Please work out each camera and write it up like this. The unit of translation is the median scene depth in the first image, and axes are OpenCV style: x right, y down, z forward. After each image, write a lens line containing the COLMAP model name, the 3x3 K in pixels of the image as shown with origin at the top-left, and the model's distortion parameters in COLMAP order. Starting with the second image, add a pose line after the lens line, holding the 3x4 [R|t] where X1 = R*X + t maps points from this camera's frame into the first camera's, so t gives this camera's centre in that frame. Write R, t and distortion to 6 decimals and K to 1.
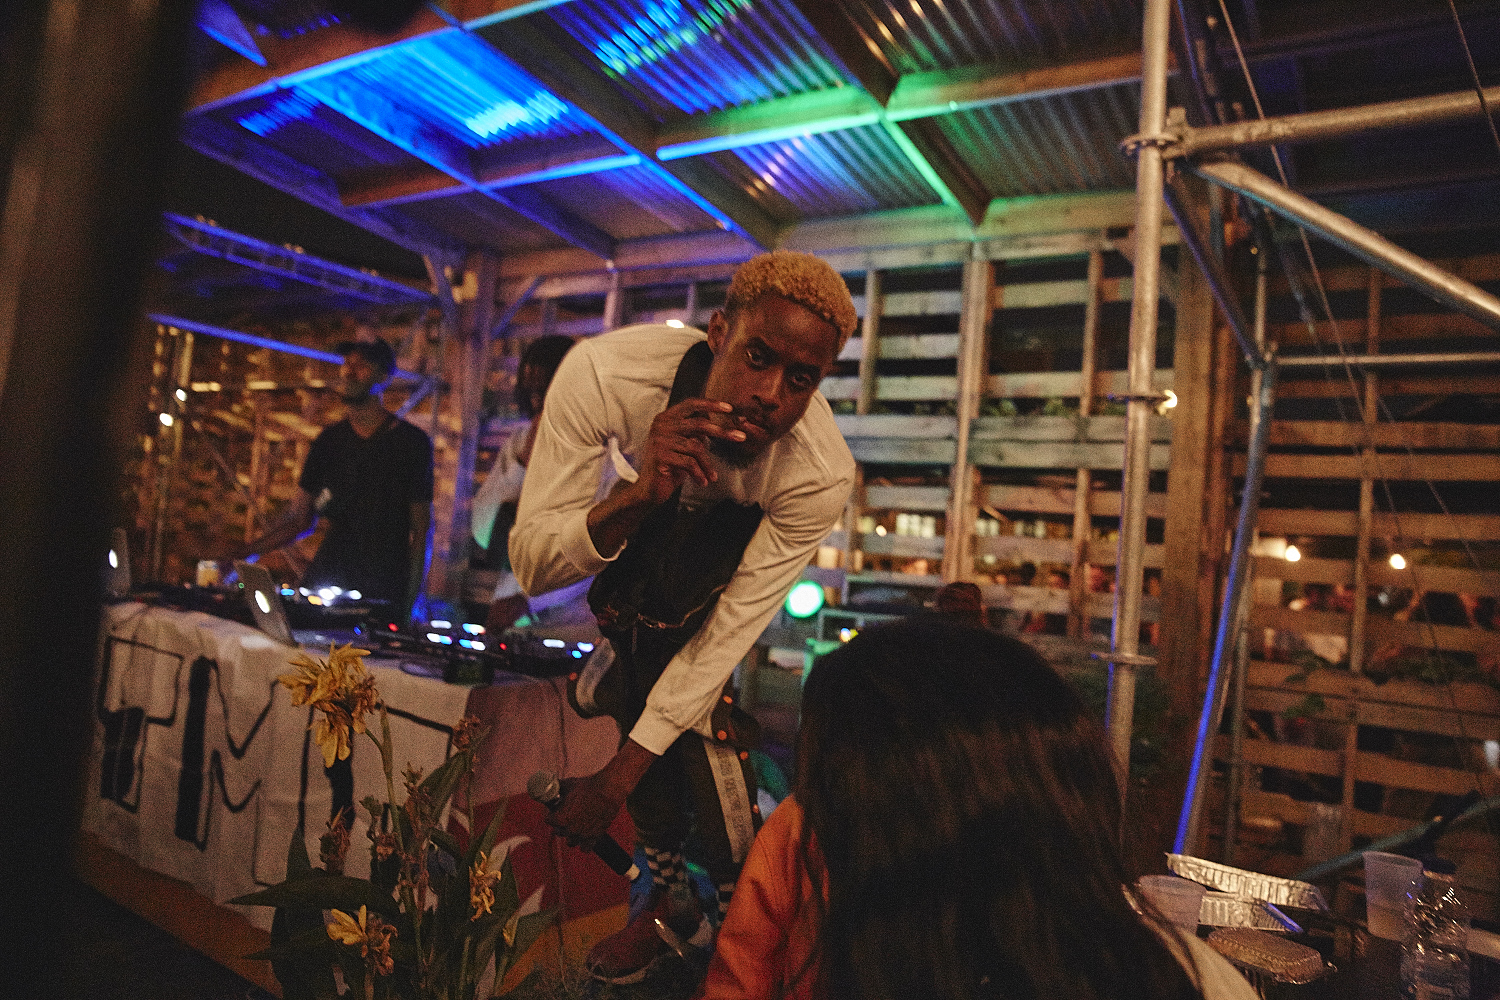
lens RADIAL K [[1026.7, 0, 754.5], [0, 1026.7, 517.2], [0, 0, 1]] dist [-0.128431, 0.088434]
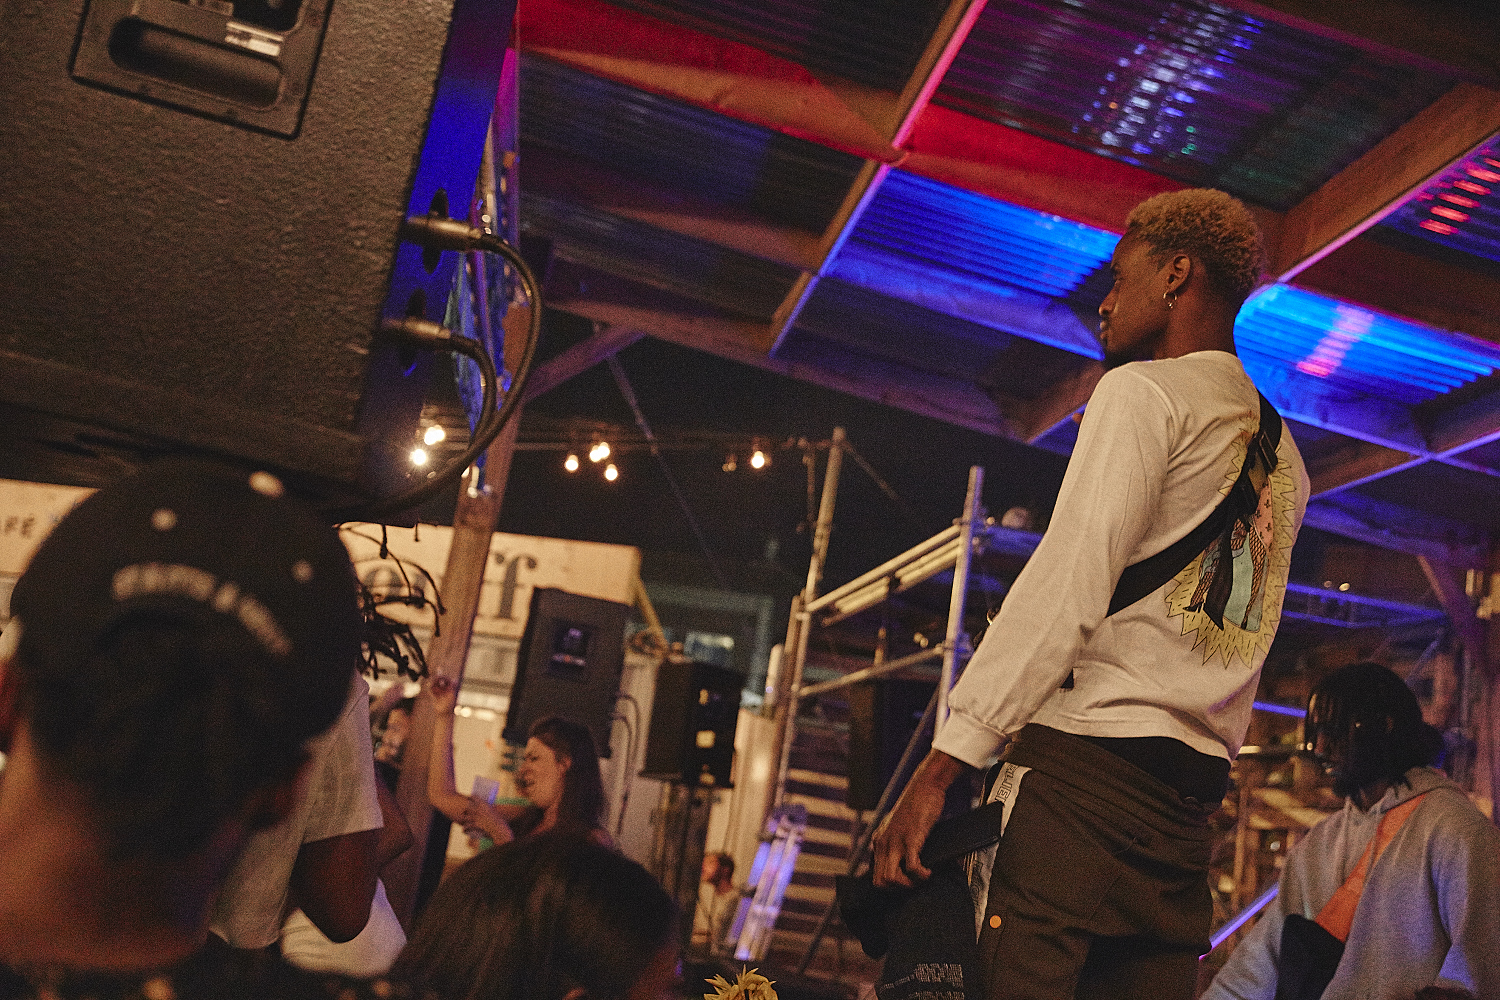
lens RADIAL K [[1624.5, 0, 733.8], [0, 1624.5, 513.1], [0, 0, 1]] dist [0.021369, 0.000000]
pose [[0.650538, -0.130110, -0.748246, 0.211926], [-0.080770, 0.967776, -0.238506, 0.015031], [0.755167, 0.215593, 0.619066, -0.048345]]
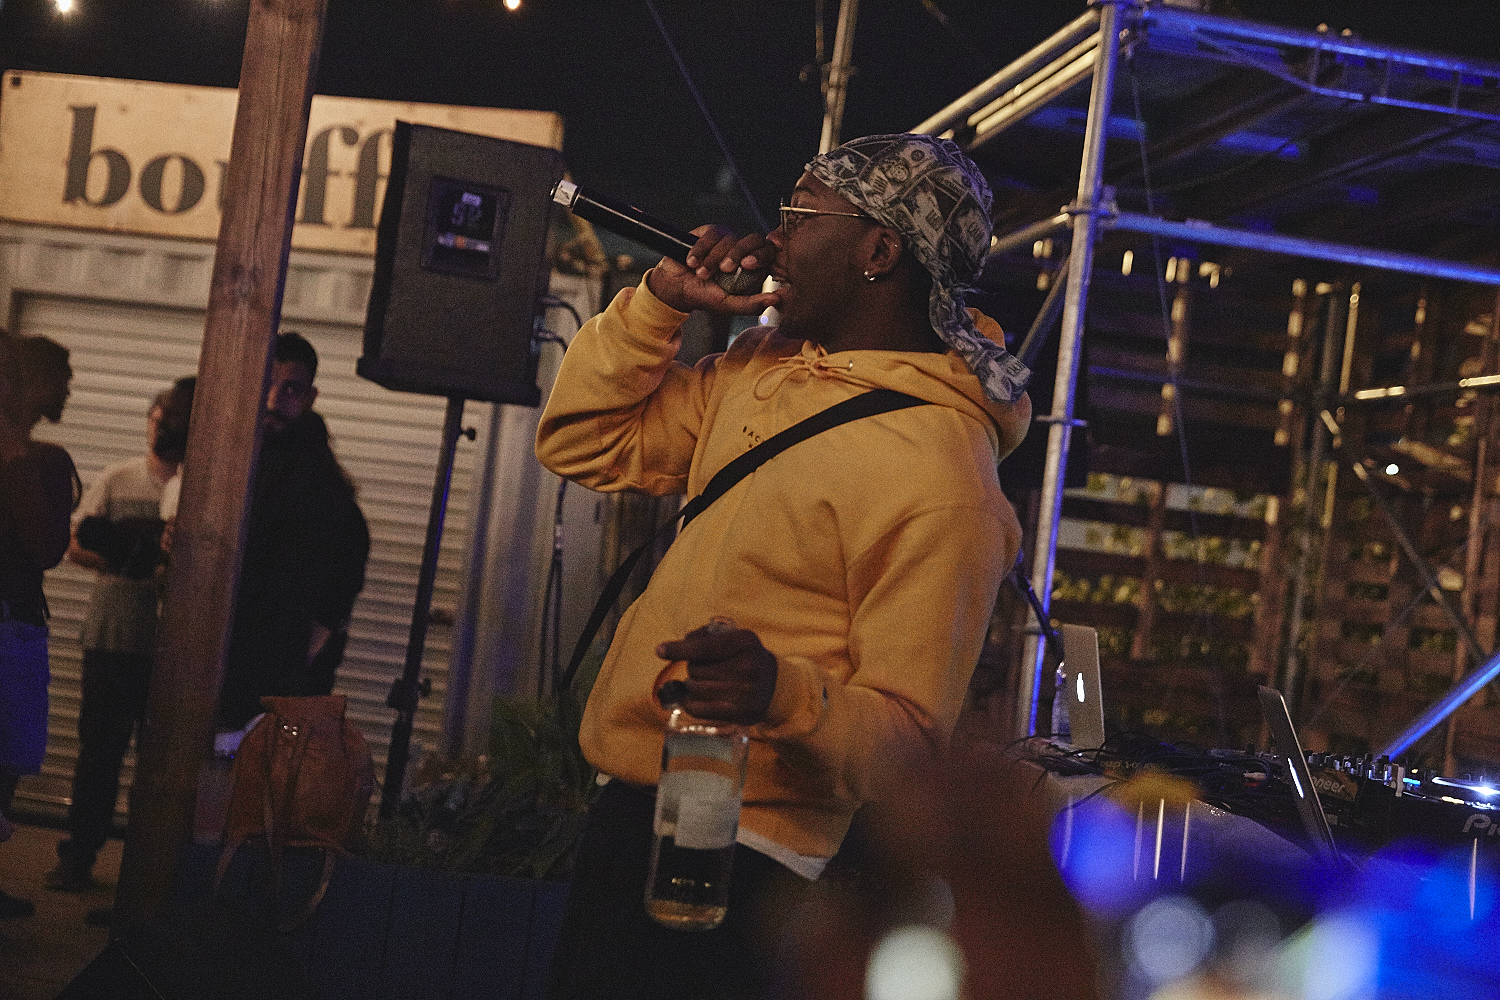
lens RADIAL K [[2082.9, 0, 731.2], [0, 2082.9, 505.3], [0, 0, 1]] dist [0.103603, 0.000000]
pose [[0.668422, -0.020808, -0.743491, 0.015265], [-0.047292, 0.996397, -0.070403, 0.019345], [0.742277, 0.082220, 0.665030, 0.087793]]
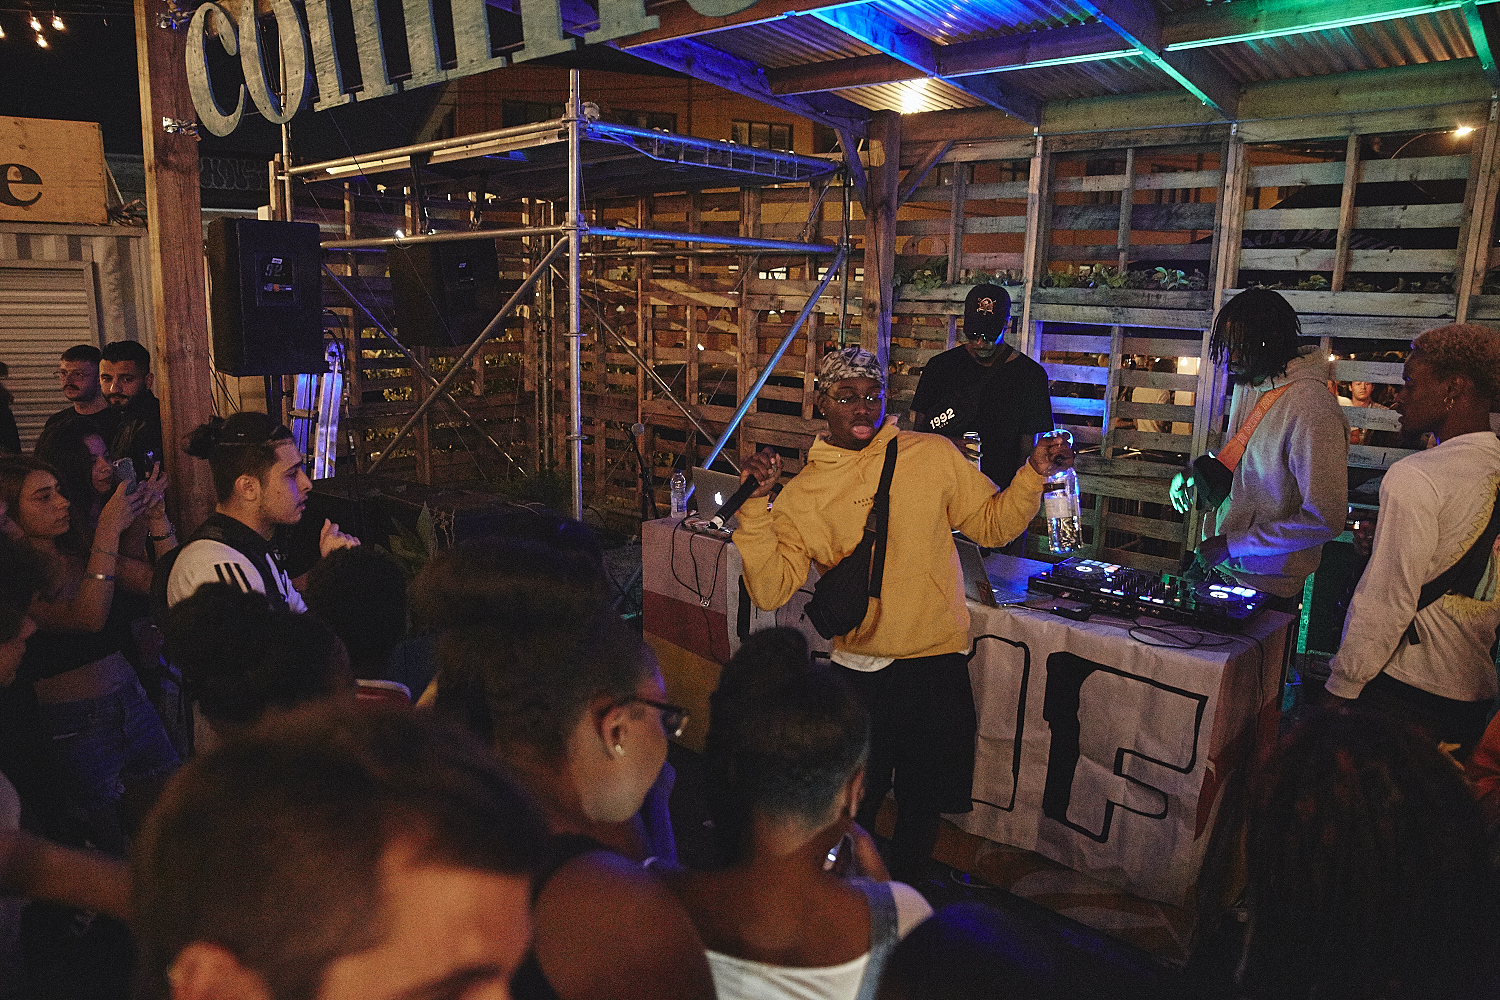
lens RADIAL K [[1026.7, 0, 756.8], [0, 1026.7, 515.3], [0, 0, 1]] dist [-0.128431, 0.088434]
pose [[0.980832, -0.025497, -0.193182, -0.229659], [0.068380, 0.973392, 0.218707, -0.114744], [0.182466, -0.227724, 0.956477, -0.068947]]
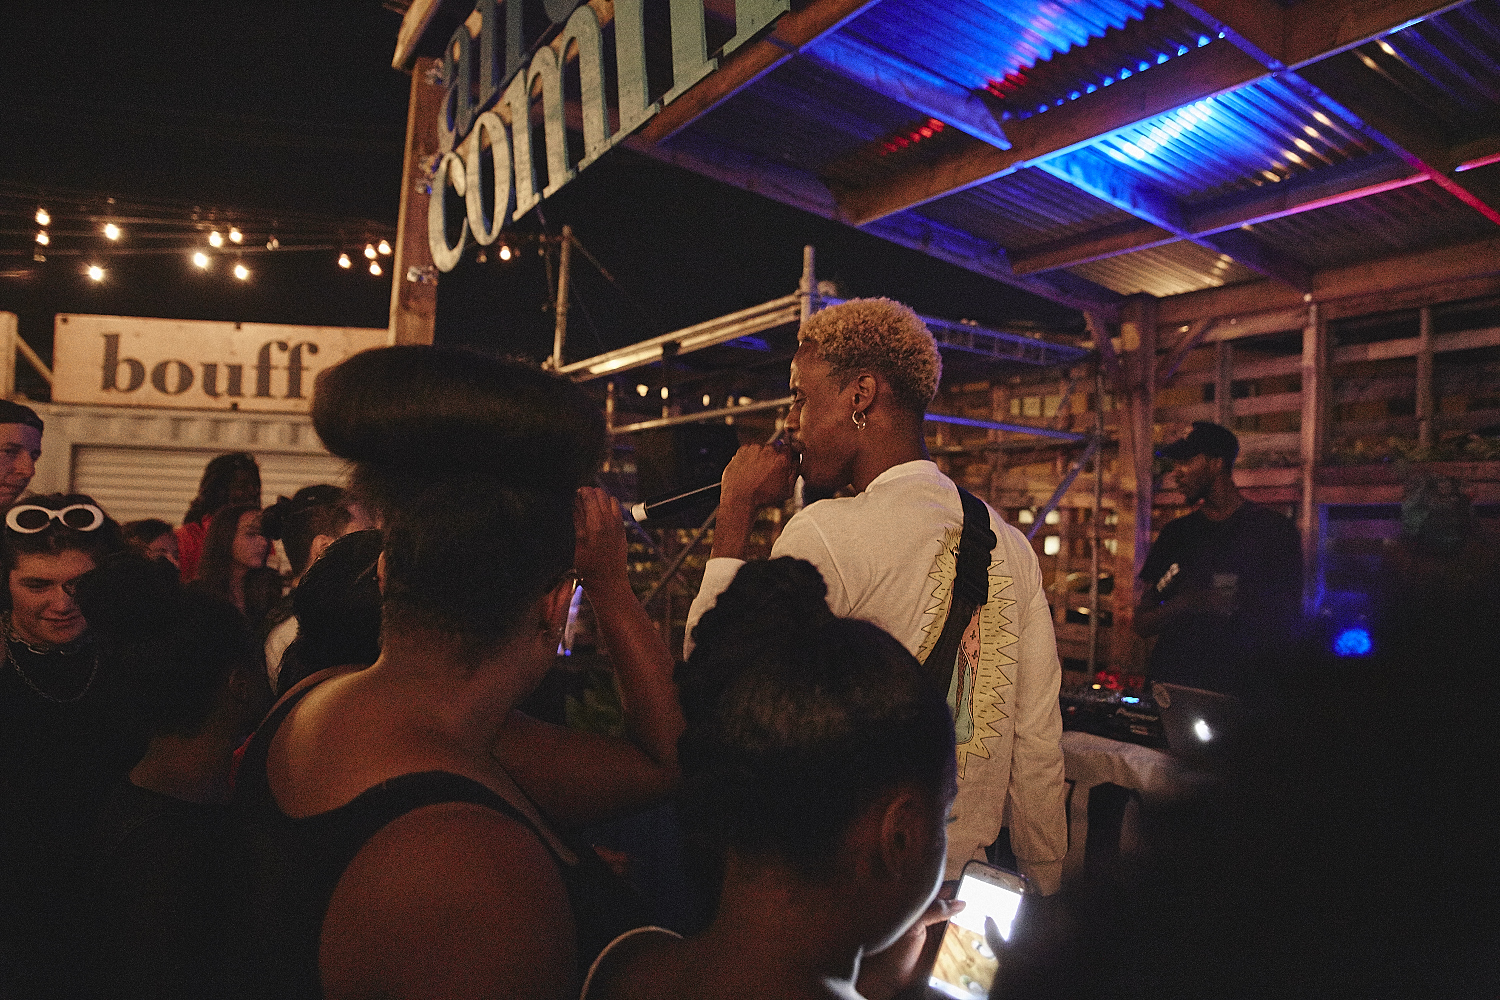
lens RADIAL K [[1026.7, 0, 750.0], [0, 1026.7, 506.9], [0, 0, 1]] dist [-0.128431, 0.088434]
pose [[0.895360, -0.065977, -0.440429, -0.210128], [0.050959, 0.997648, -0.045855, -0.047450], [0.442418, 0.018613, 0.896616, -0.005716]]
